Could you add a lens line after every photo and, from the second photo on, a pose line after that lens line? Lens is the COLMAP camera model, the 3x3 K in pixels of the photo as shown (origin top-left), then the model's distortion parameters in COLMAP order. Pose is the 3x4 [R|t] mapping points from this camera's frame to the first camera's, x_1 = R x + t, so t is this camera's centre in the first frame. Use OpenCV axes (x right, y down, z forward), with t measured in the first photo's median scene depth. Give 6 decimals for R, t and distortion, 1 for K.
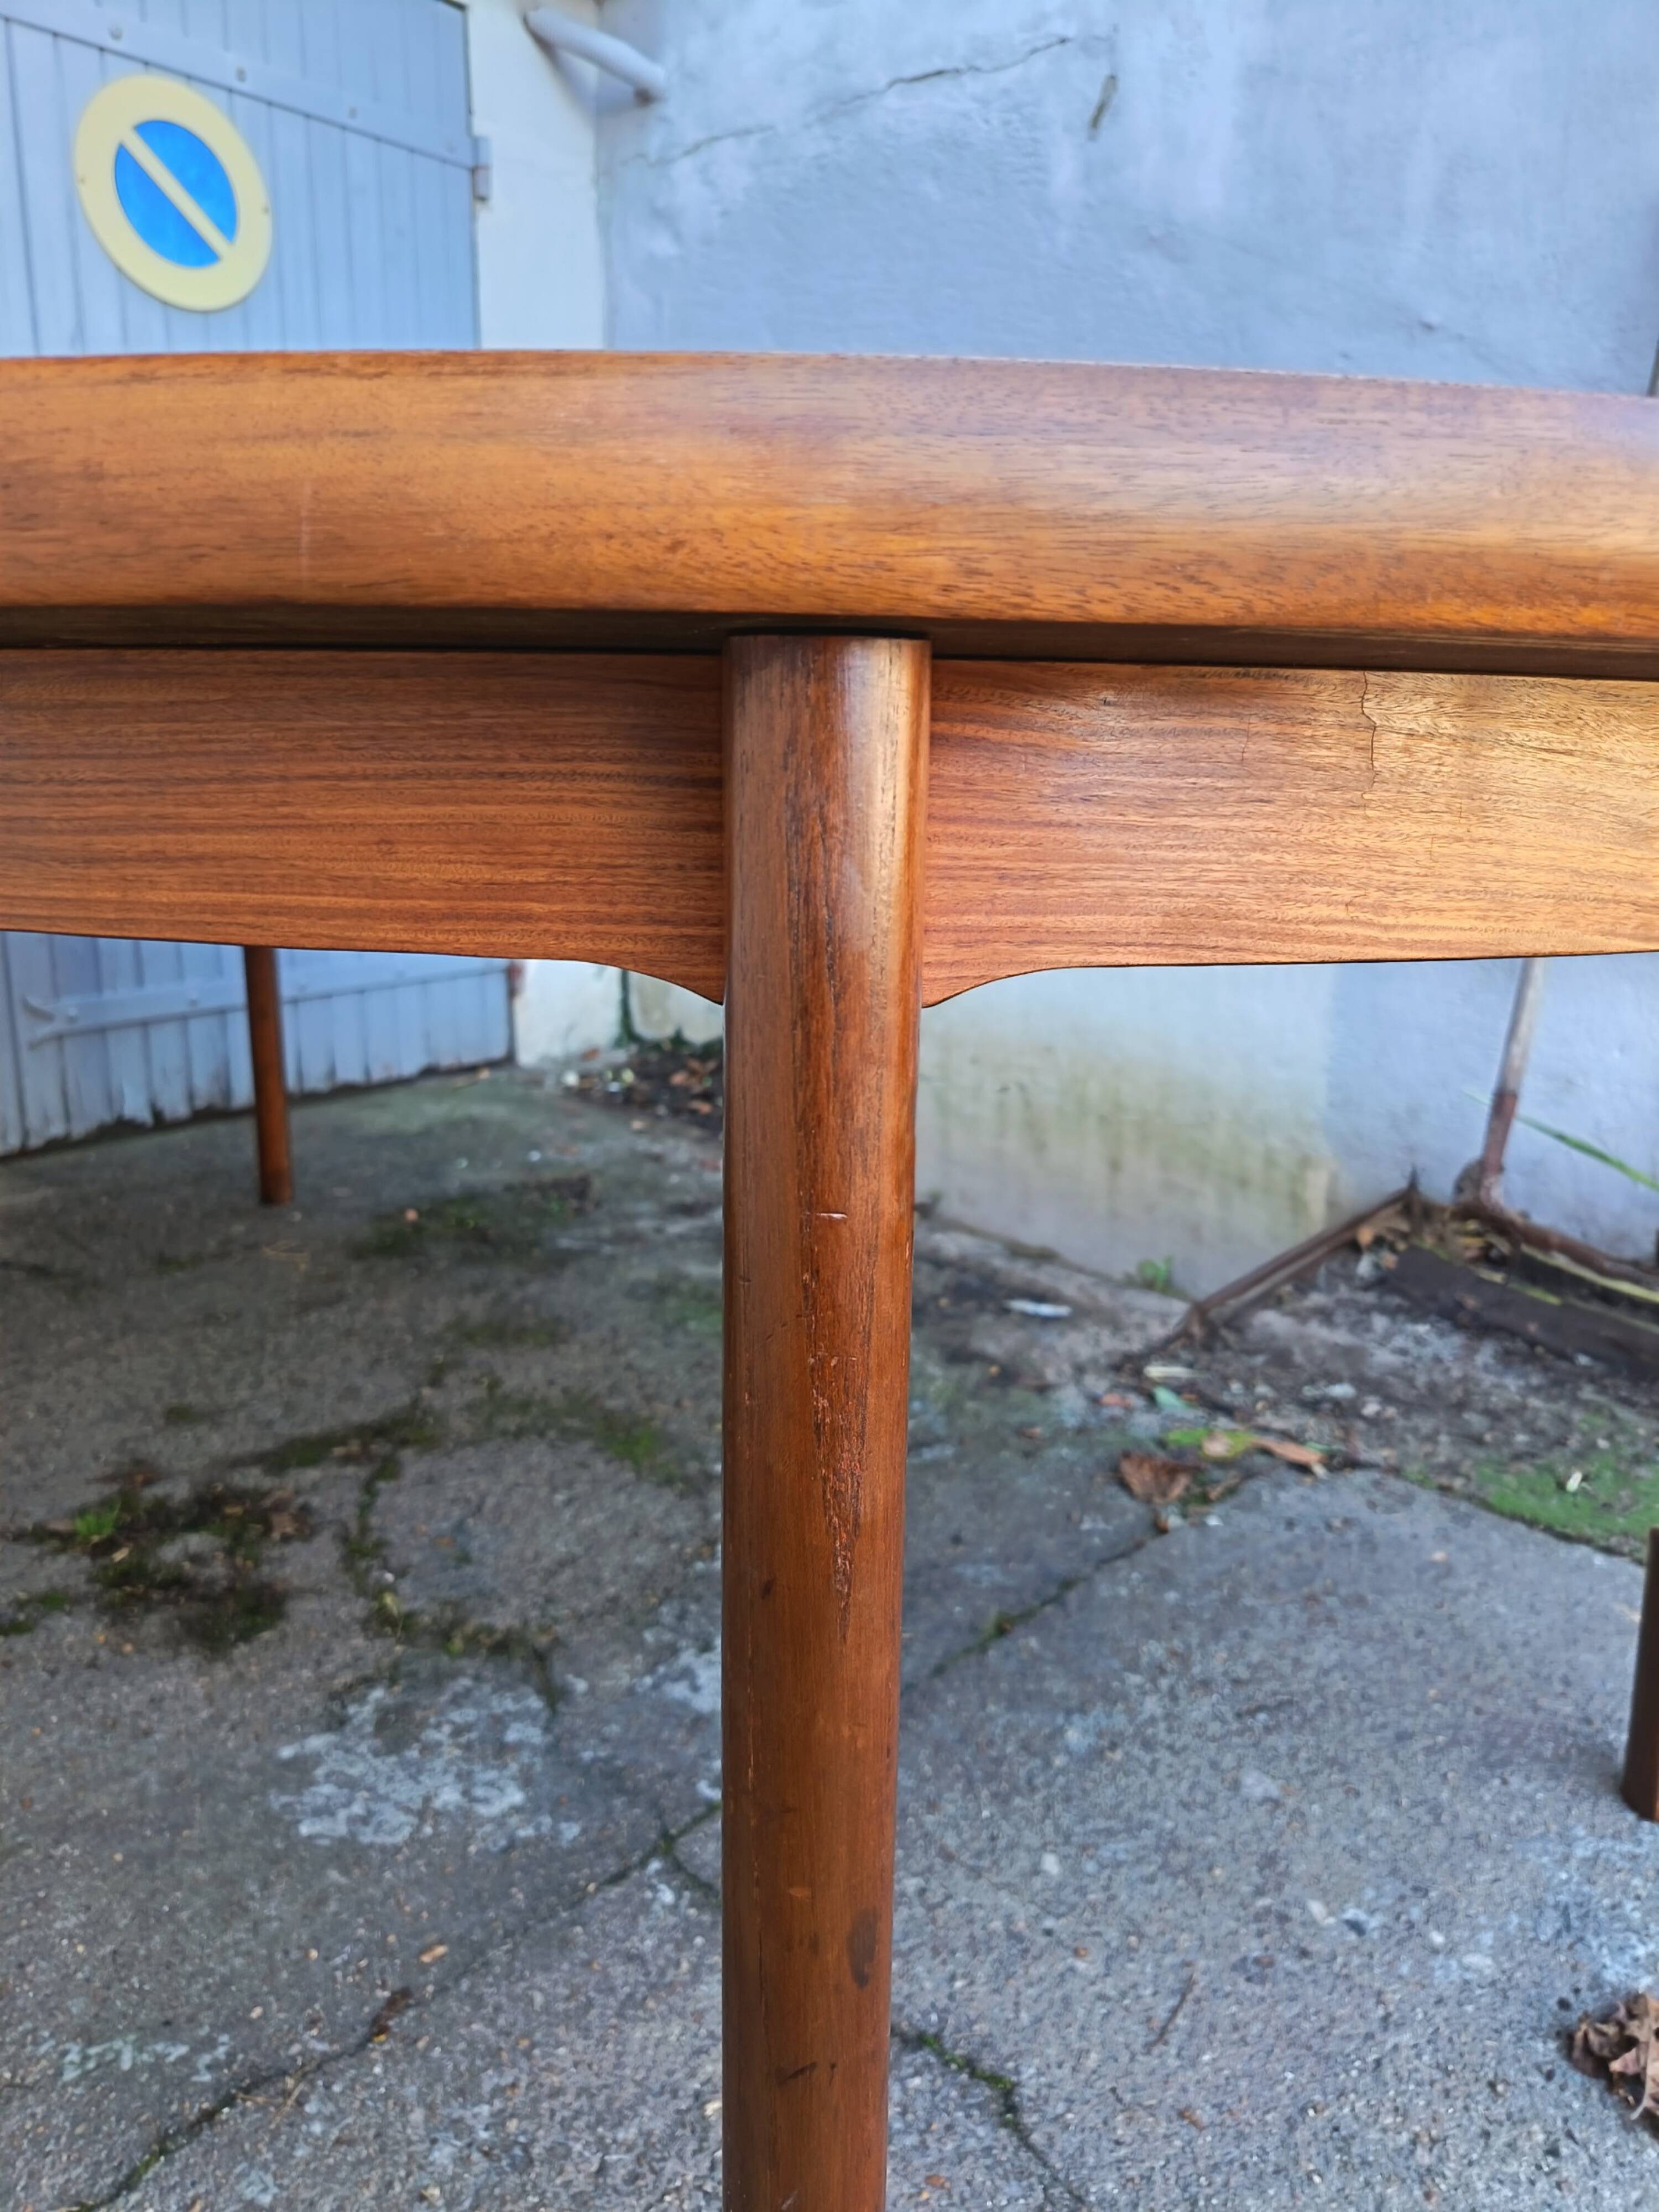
lens RADIAL K [[1567.5, 0, 832.0], [0, 1567.5, 1106.9], [0, 0, 1]] dist [0.016510, -0.020710]
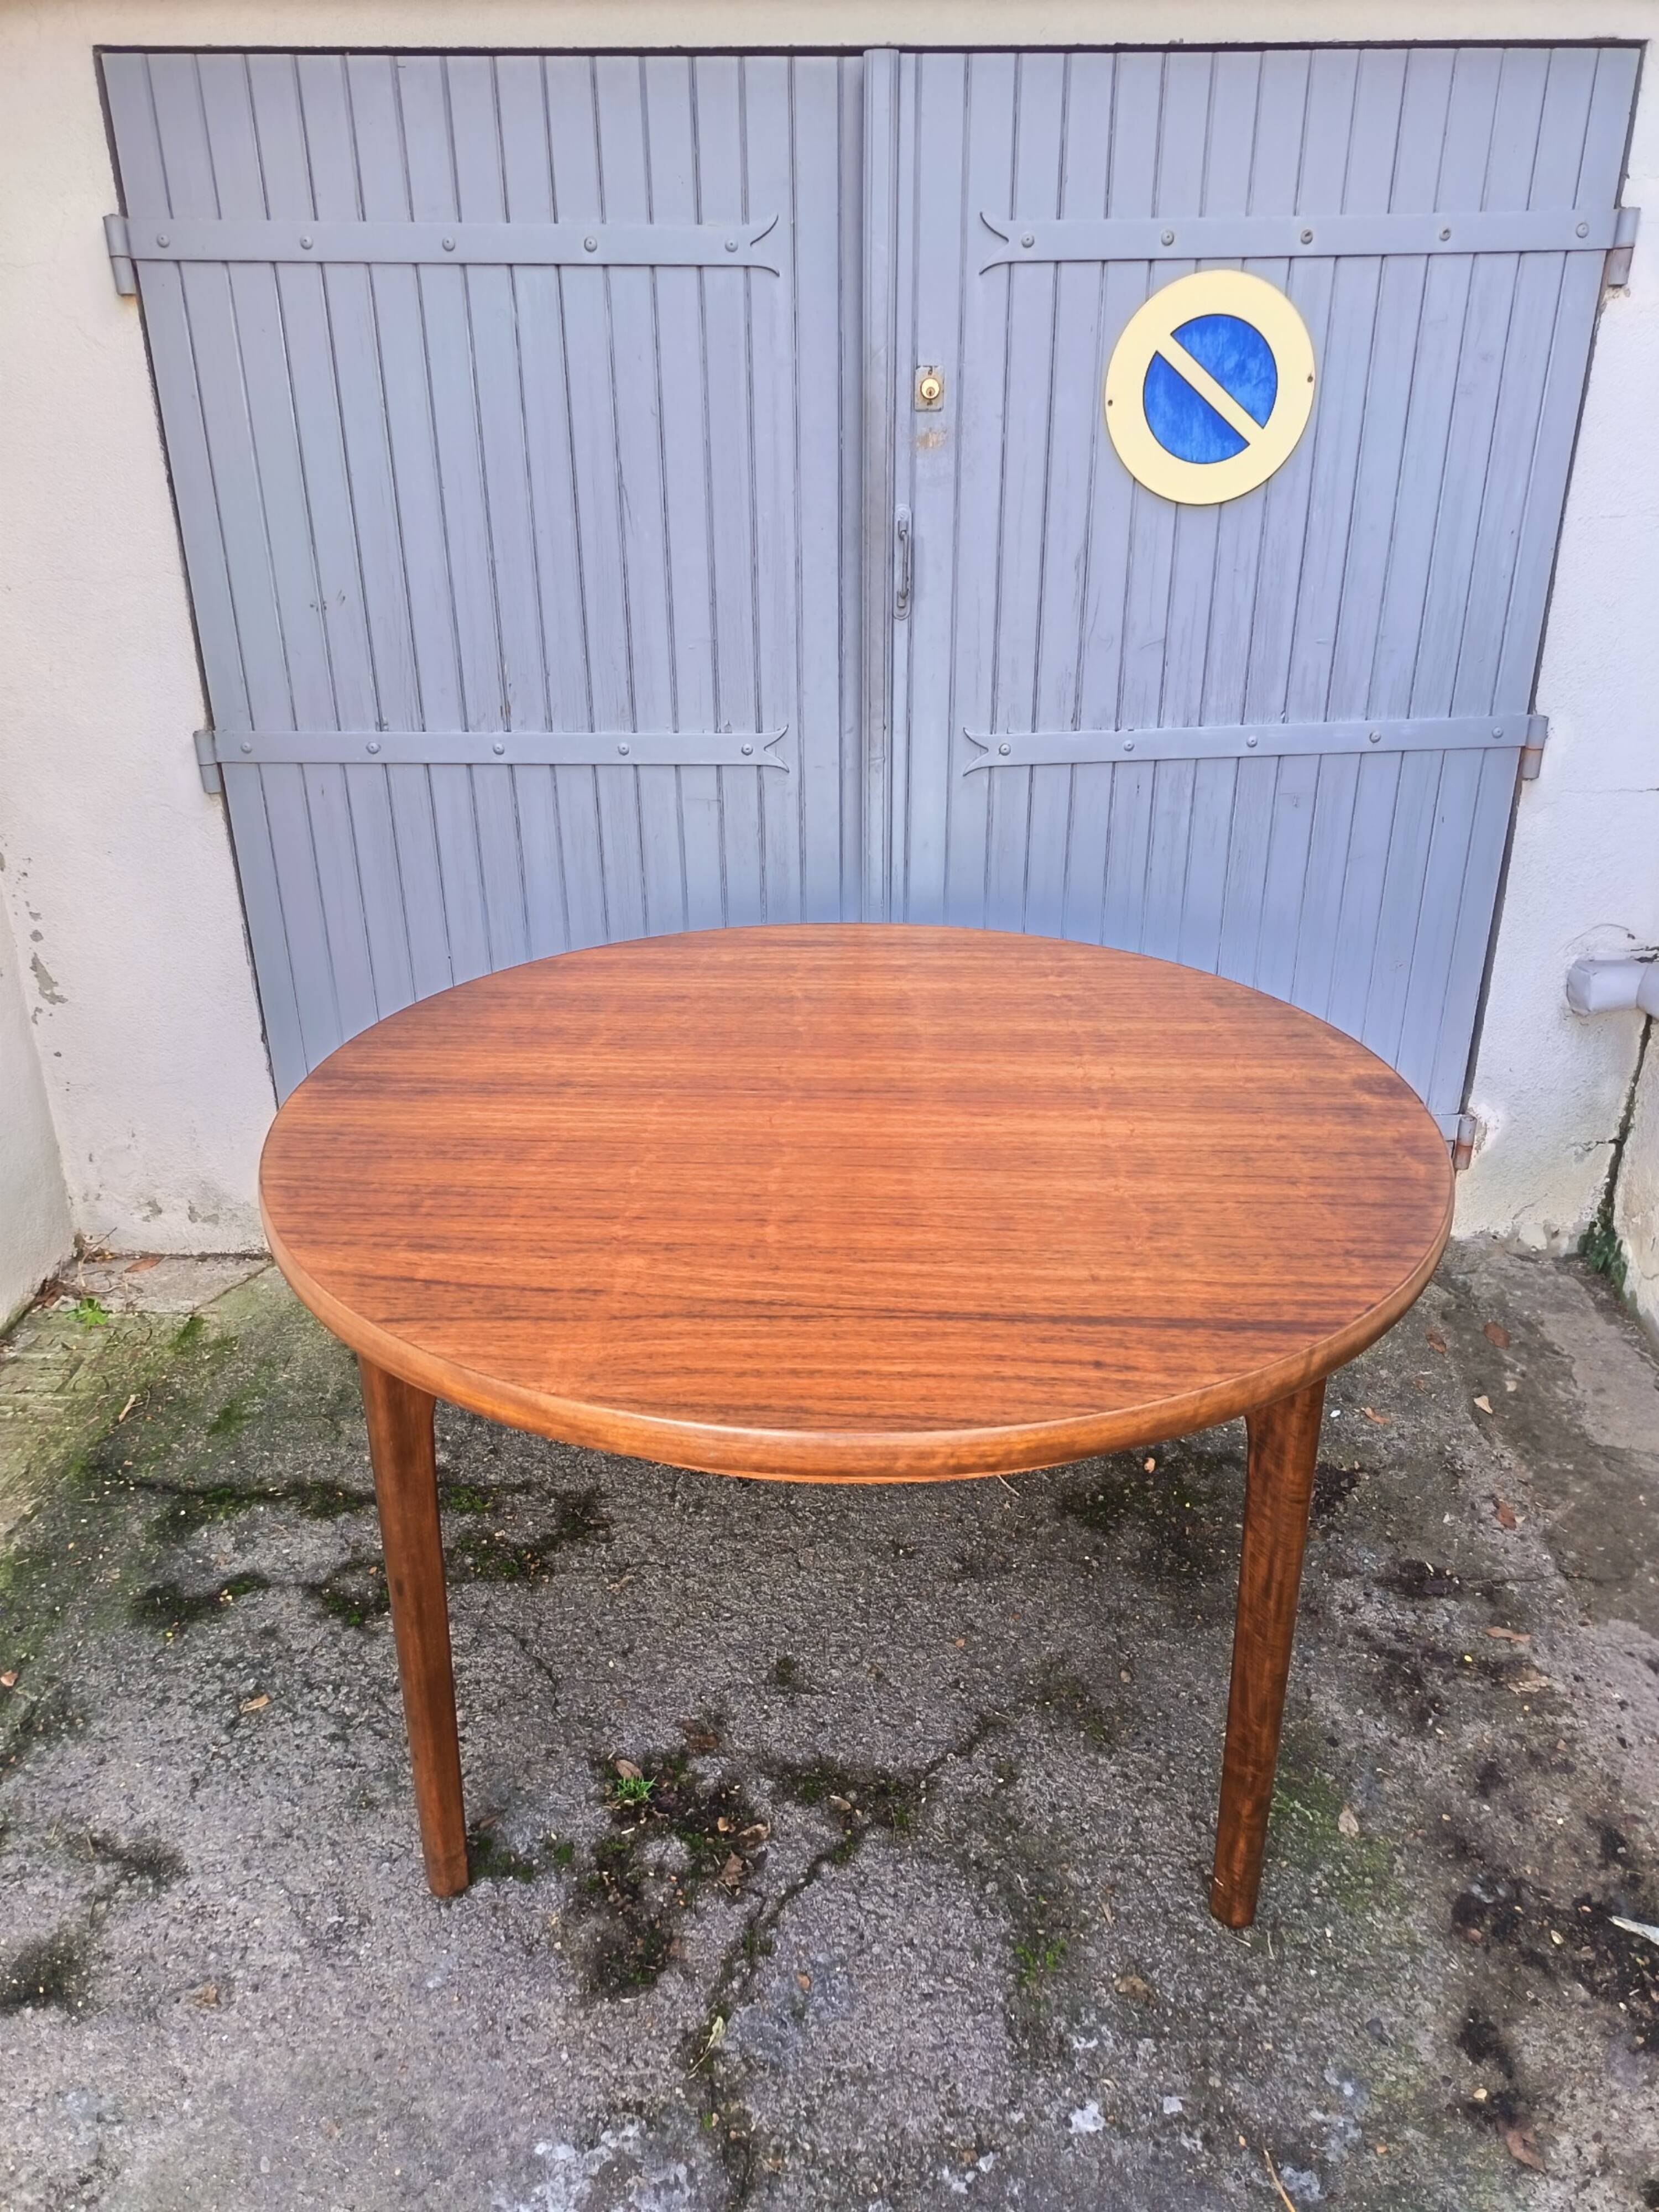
lens RADIAL K [[1539.7, 0, 832.4], [0, 1539.7, 1096.3], [0, 0, 1]] dist [0.030598, -0.032718]
pose [[0.672626, 0.282130, -0.684088, 0.466986], [-0.158259, 0.957922, 0.239456, -0.798544], [0.722861, -0.052801, 0.688973, 0.329635]]
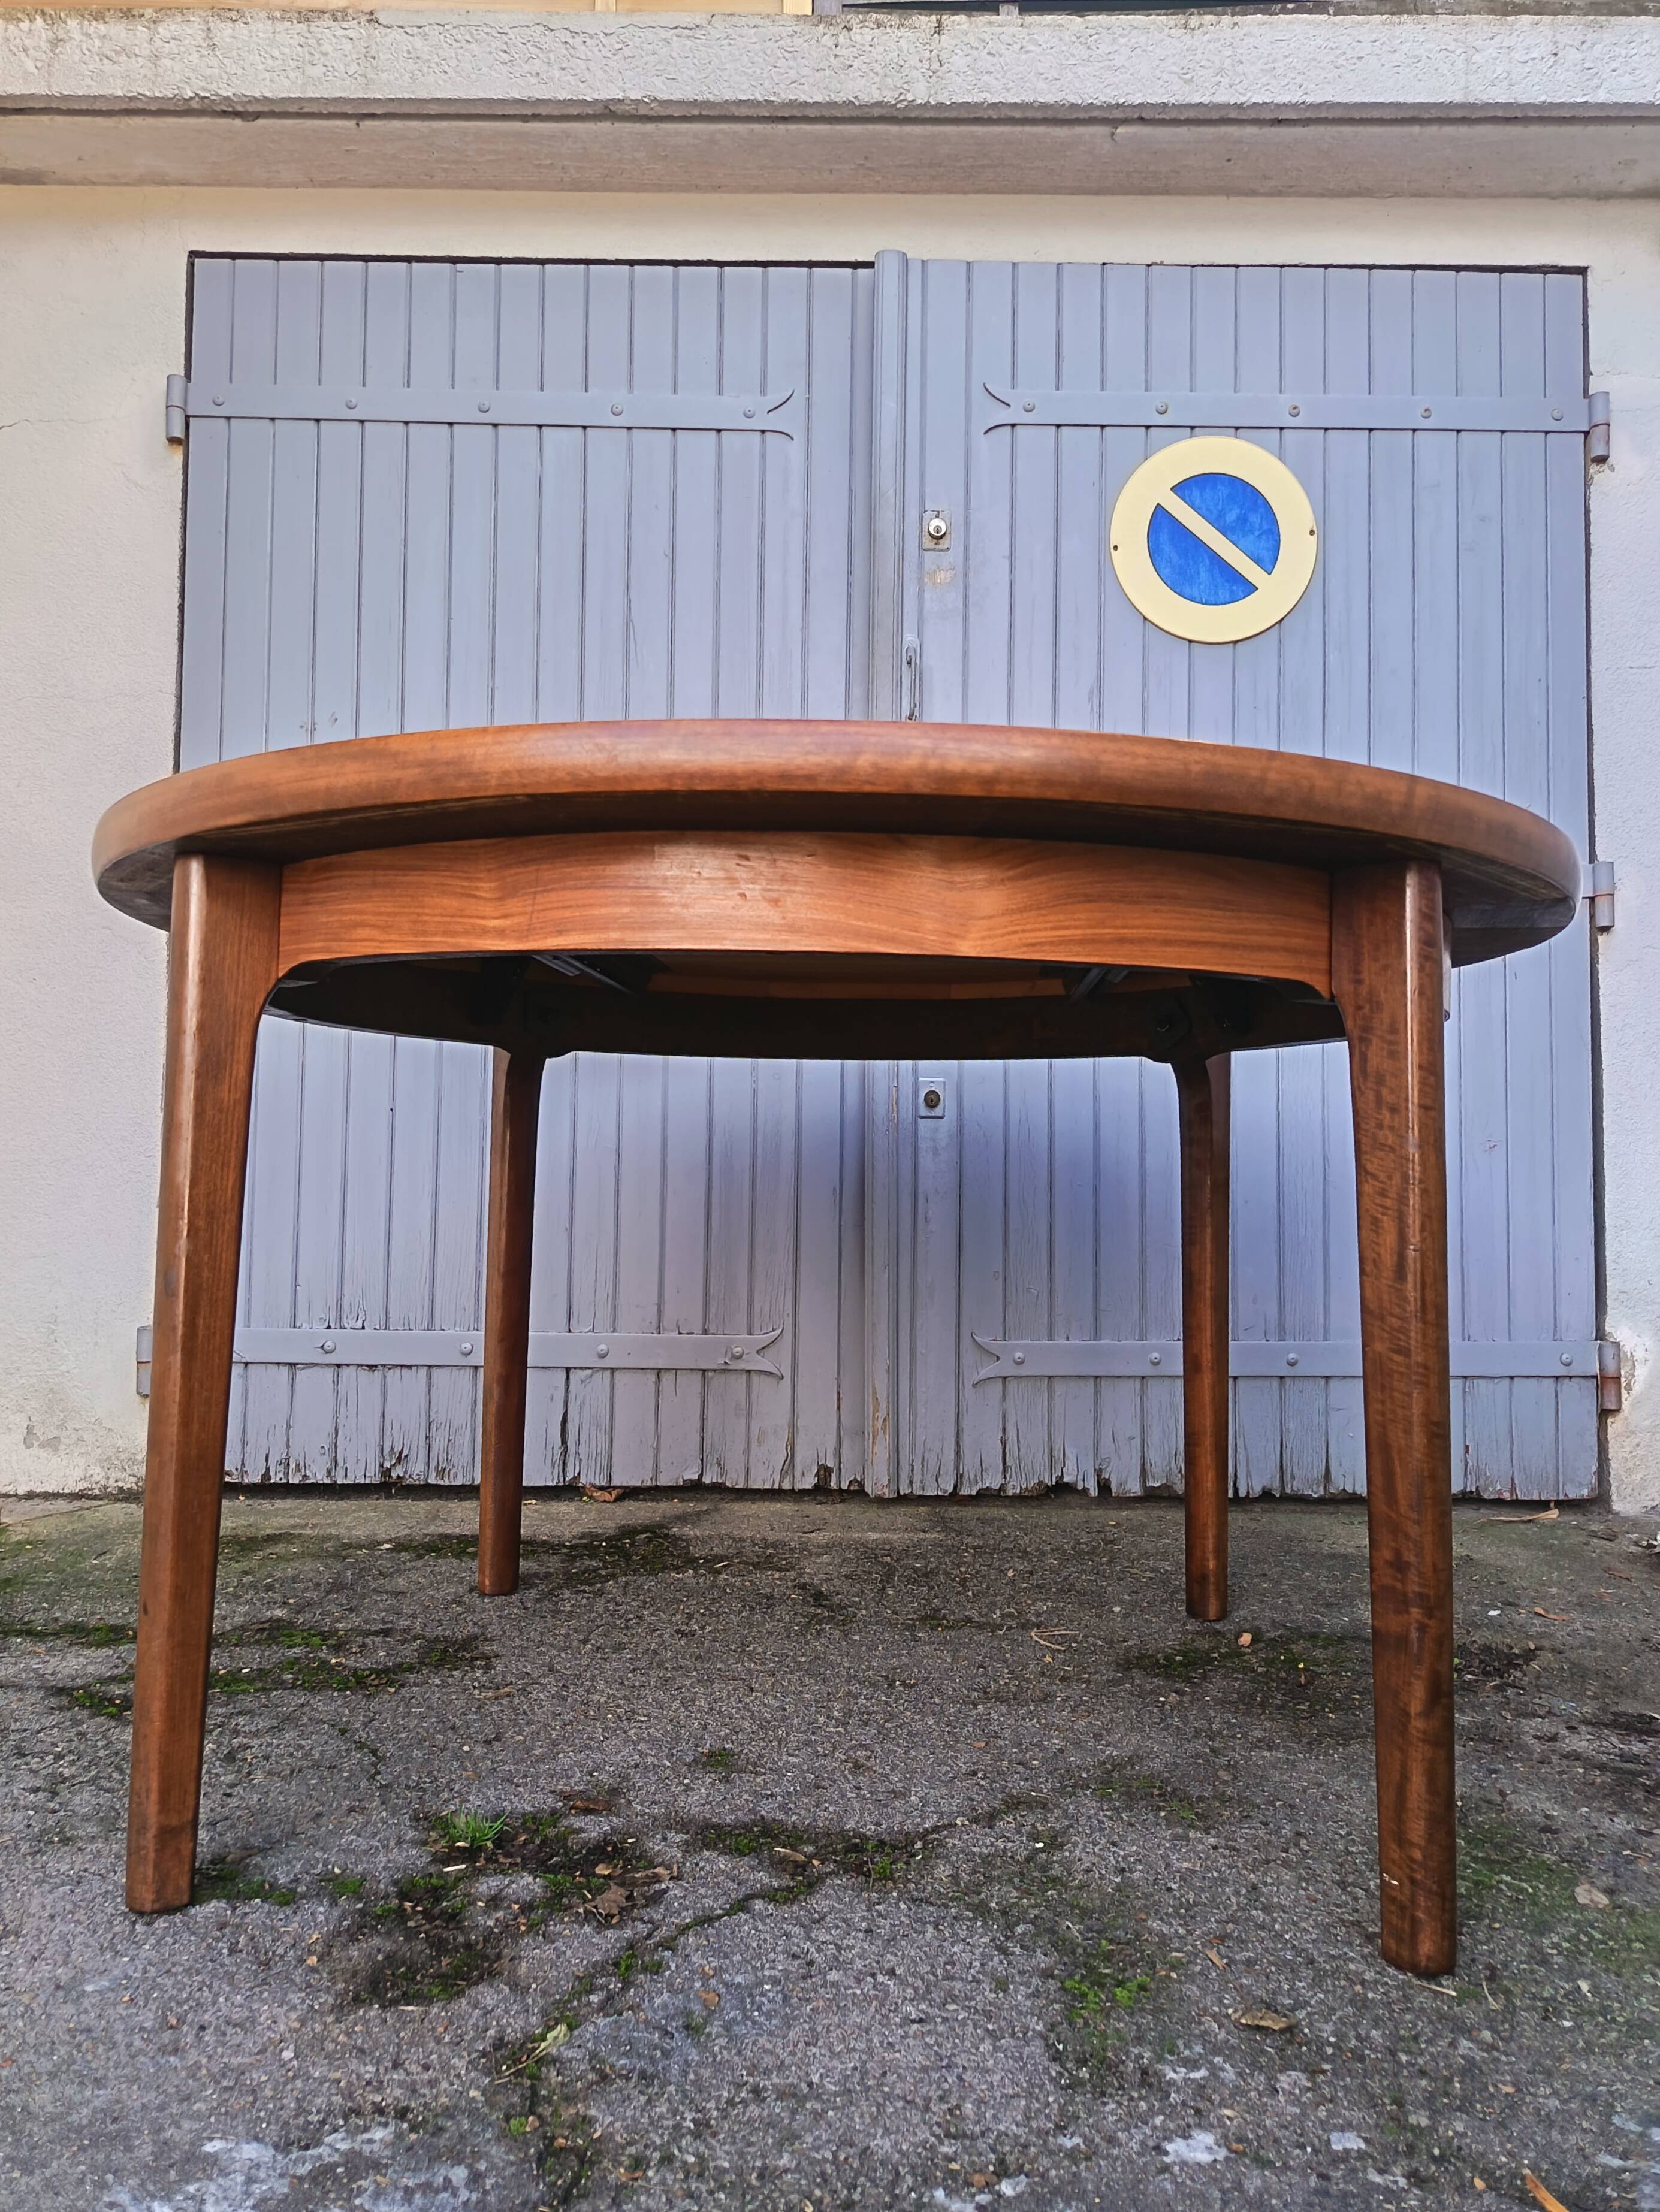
lens RADIAL K [[1663.8, 0, 833.0], [0, 1663.8, 1094.5], [0, 0, 1]] dist [0.046181, -0.051125]
pose [[0.657297, -0.042386, -0.752438, 0.464298], [-0.180814, 0.960386, -0.212051, 0.052096], [0.731619, 0.275432, 0.623595, 0.592713]]
